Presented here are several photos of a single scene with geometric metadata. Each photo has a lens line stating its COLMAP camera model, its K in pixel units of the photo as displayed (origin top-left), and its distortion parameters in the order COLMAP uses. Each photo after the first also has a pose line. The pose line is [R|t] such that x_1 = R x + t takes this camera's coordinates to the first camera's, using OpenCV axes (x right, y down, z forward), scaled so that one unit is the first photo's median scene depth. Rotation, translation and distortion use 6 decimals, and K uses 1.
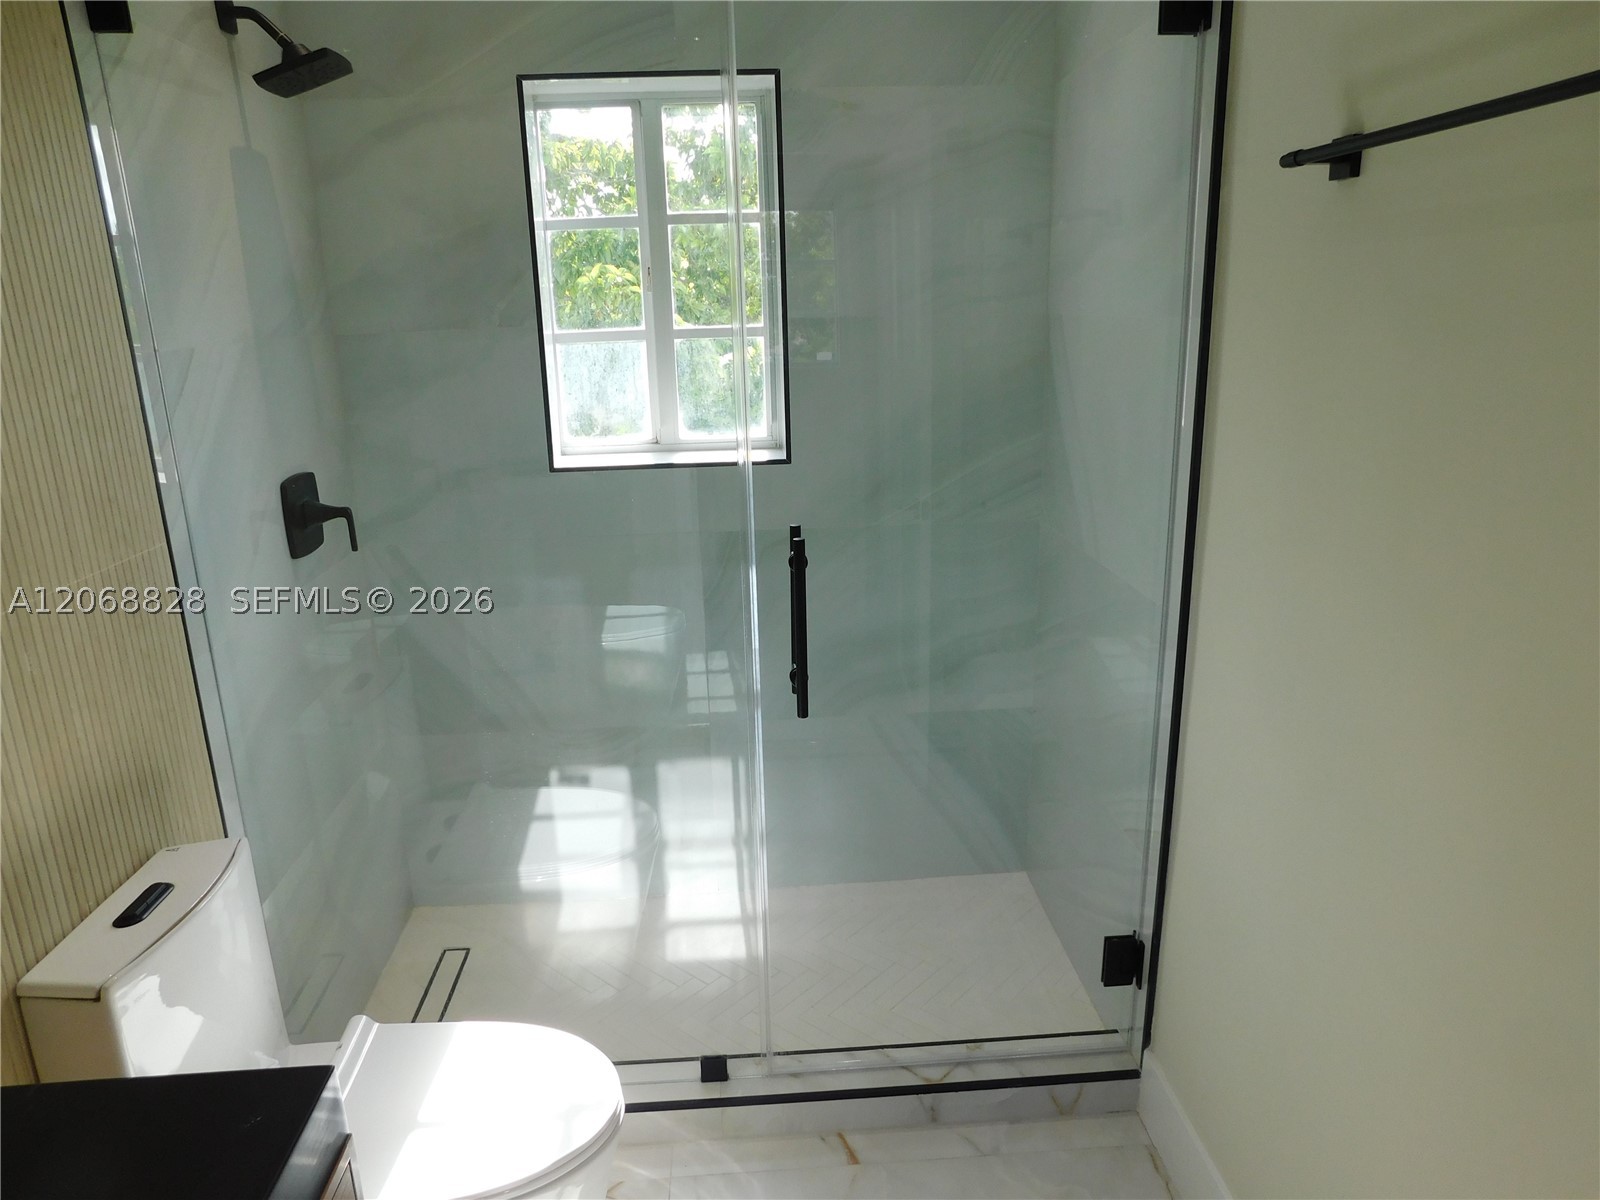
lens RADIAL K [[1076.1, 0, 798.4], [0, 1076.1, 599.0], [0, 0, 1]] dist [-0.074841, 0.058615]
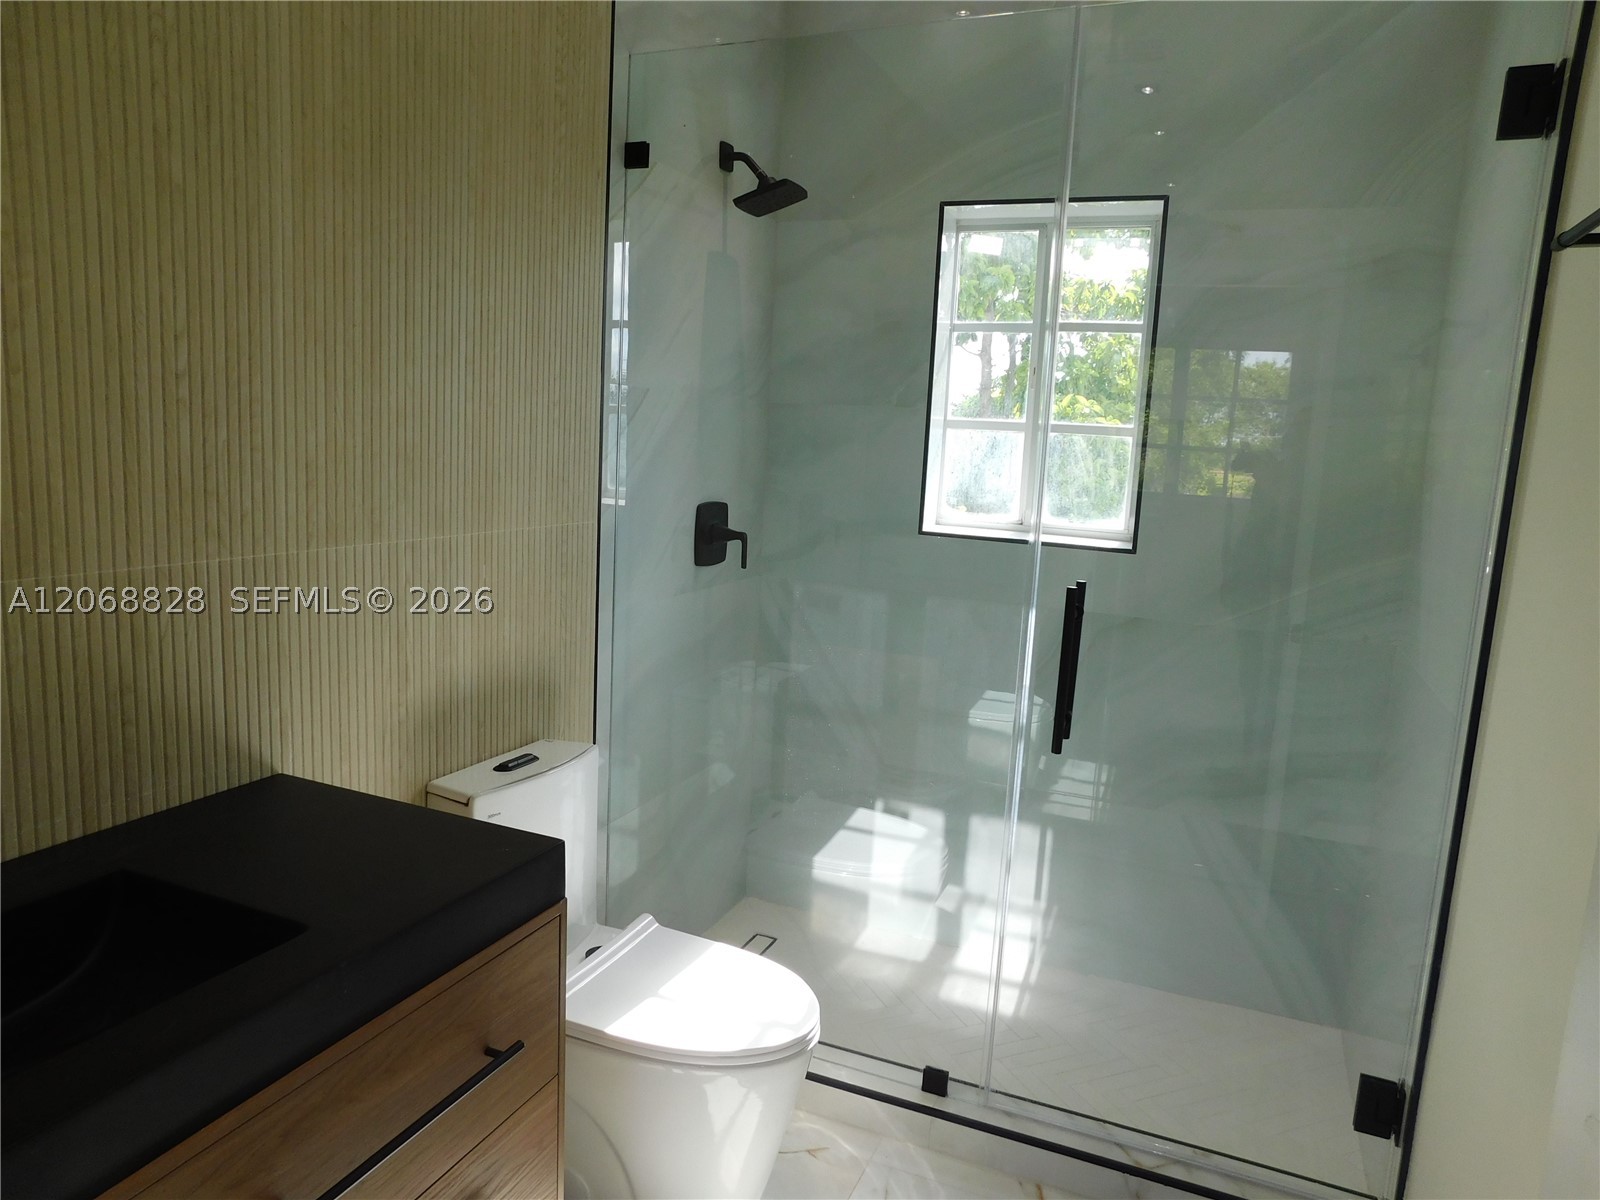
lens RADIAL K [[1076.1, 0, 786.9], [0, 1076.1, 601.2], [0, 0, 1]] dist [-0.074841, 0.058615]
pose [[0.888557, 0.143198, -0.435845, 0.161825], [-0.197271, 0.976982, -0.081187, 0.076775], [0.414186, 0.158119, 0.896353, -0.082365]]
